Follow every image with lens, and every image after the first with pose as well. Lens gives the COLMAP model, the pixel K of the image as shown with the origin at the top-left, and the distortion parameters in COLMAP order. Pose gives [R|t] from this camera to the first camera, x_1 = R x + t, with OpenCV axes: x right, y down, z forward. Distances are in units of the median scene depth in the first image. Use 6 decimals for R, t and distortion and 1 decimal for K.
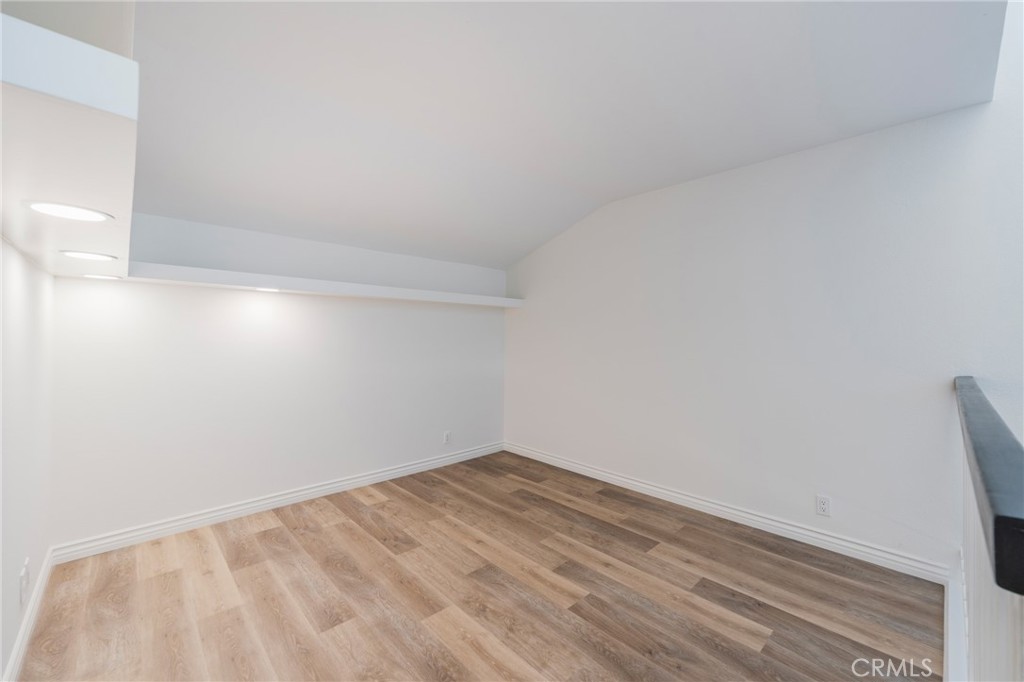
lens RADIAL K [[414.1, 0, 515.7], [0, 414.1, 334.2], [0, 0, 1]] dist [-0.000783, -0.000262]
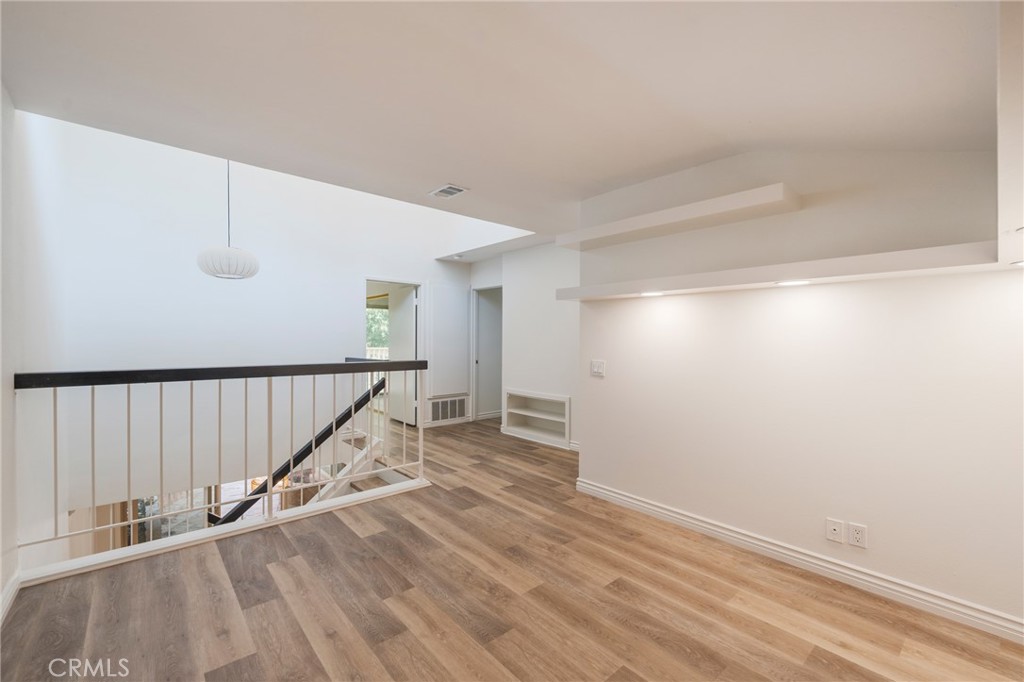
lens RADIAL K [[411.8, 0, 509.9], [0, 411.8, 341.9], [0, 0, 1]] dist [0.000108, 0.000207]
pose [[-0.999835, -0.013423, 0.012273, -0.126777], [-0.013435, 0.999909, -0.000859, 0.012038], [-0.012260, -0.001024, -0.999924, 2.013928]]
